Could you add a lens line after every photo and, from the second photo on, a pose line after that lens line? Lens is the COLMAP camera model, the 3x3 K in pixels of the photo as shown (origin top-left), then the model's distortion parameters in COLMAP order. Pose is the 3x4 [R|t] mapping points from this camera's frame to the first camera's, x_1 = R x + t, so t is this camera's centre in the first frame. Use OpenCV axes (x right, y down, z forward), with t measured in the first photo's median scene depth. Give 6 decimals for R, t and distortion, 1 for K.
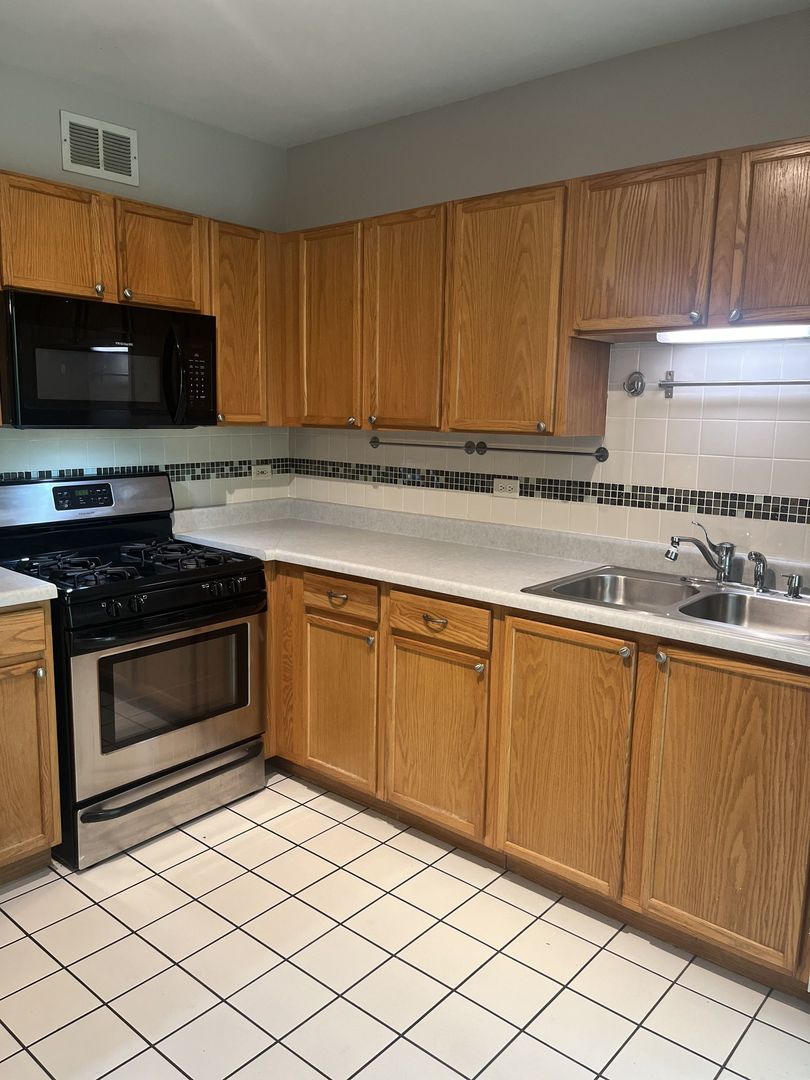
lens RADIAL K [[813.2, 0, 397.1], [0, 813.2, 542.4], [0, 0, 1]] dist [0.054859, -0.080183]
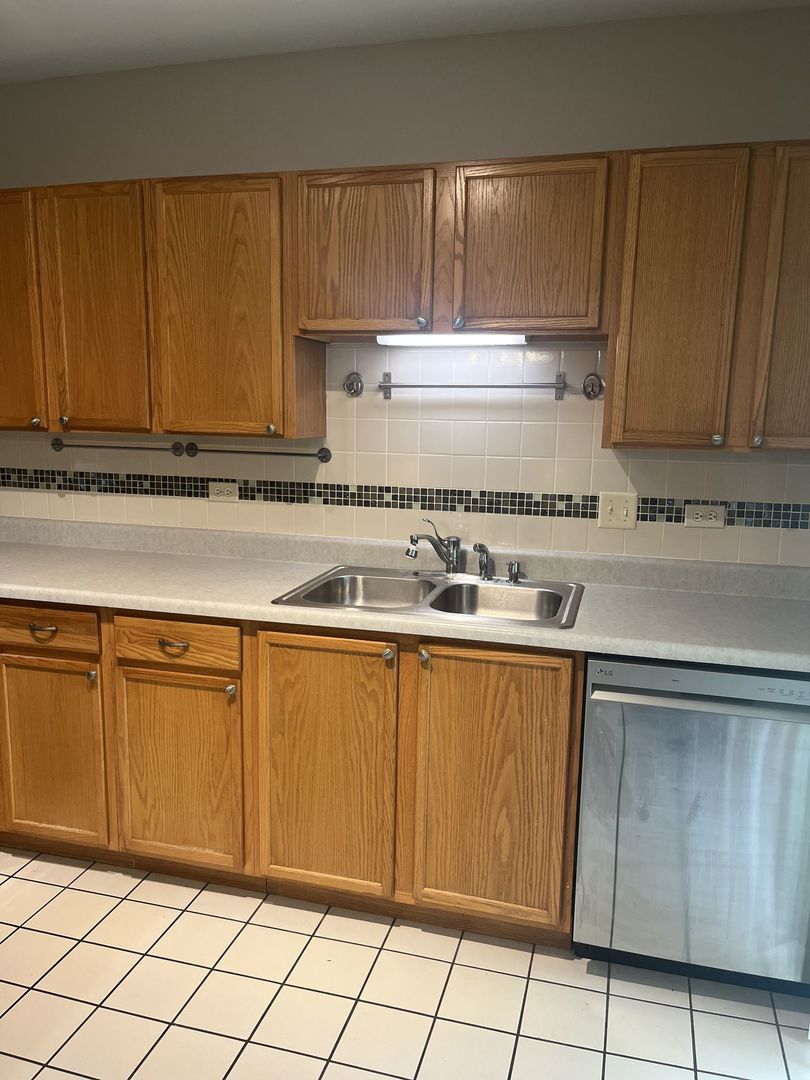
lens RADIAL K [[813.2, 0, 397.1], [0, 813.2, 542.4], [0, 0, 1]] dist [0.054859, -0.080183]
pose [[0.904088, -0.075621, 0.420602, -0.104866], [0.069031, 0.997136, 0.030895, -0.028890], [-0.421734, 0.001103, 0.906719, 0.070926]]
